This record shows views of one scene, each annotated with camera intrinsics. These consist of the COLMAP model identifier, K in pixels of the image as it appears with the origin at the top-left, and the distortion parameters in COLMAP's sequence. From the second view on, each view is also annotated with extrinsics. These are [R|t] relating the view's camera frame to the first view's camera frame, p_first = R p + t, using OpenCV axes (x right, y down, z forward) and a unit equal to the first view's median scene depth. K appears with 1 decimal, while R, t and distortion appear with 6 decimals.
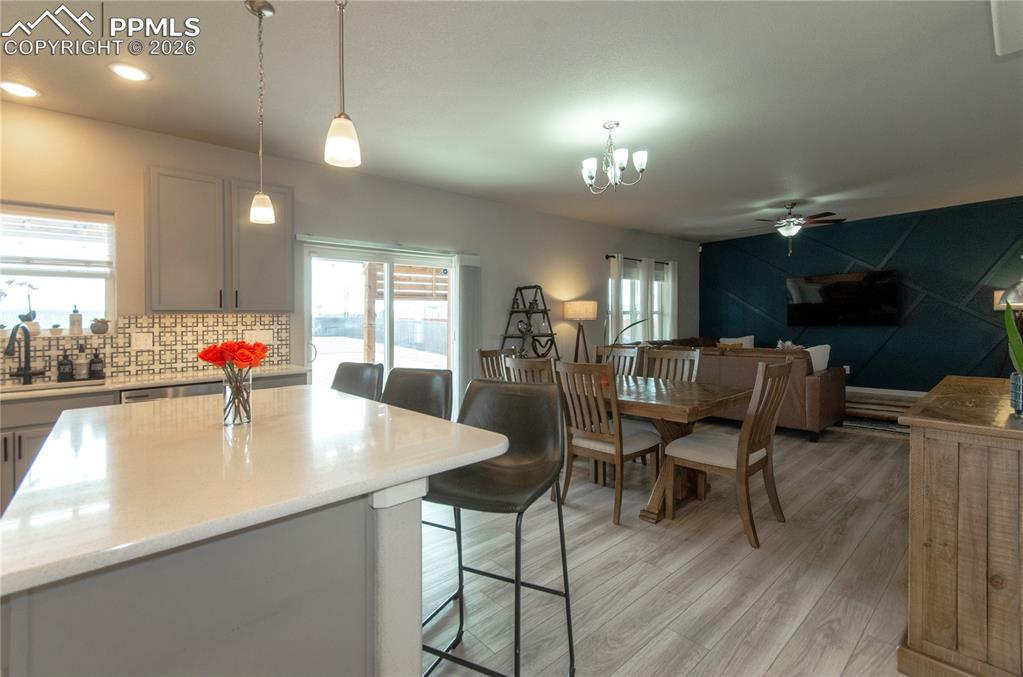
lens RADIAL K [[457.9, 0, 508.6], [0, 457.9, 353.9], [0, 0, 1]] dist [0.000160, -0.000192]
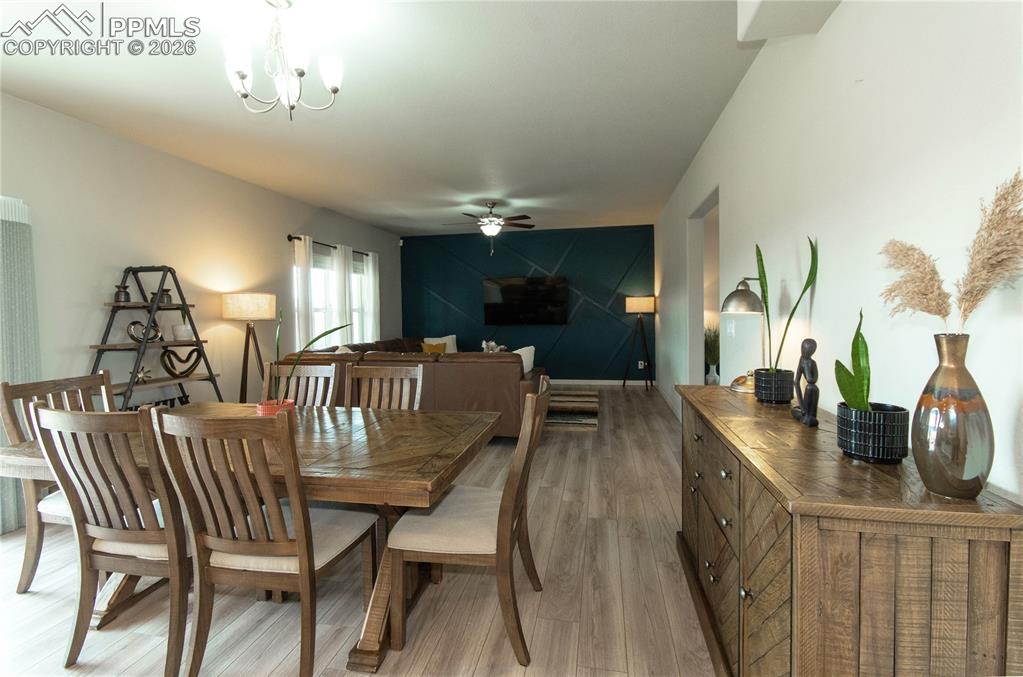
lens RADIAL K [[457.9, 0, 521.9], [0, 457.9, 333.8], [0, 0, 1]] dist [0.000160, -0.000192]
pose [[0.787261, -0.017557, 0.616370, 0.056083], [0.039161, 0.999000, -0.021563, -0.023135], [-0.615375, 0.041113, 0.787161, 0.200775]]
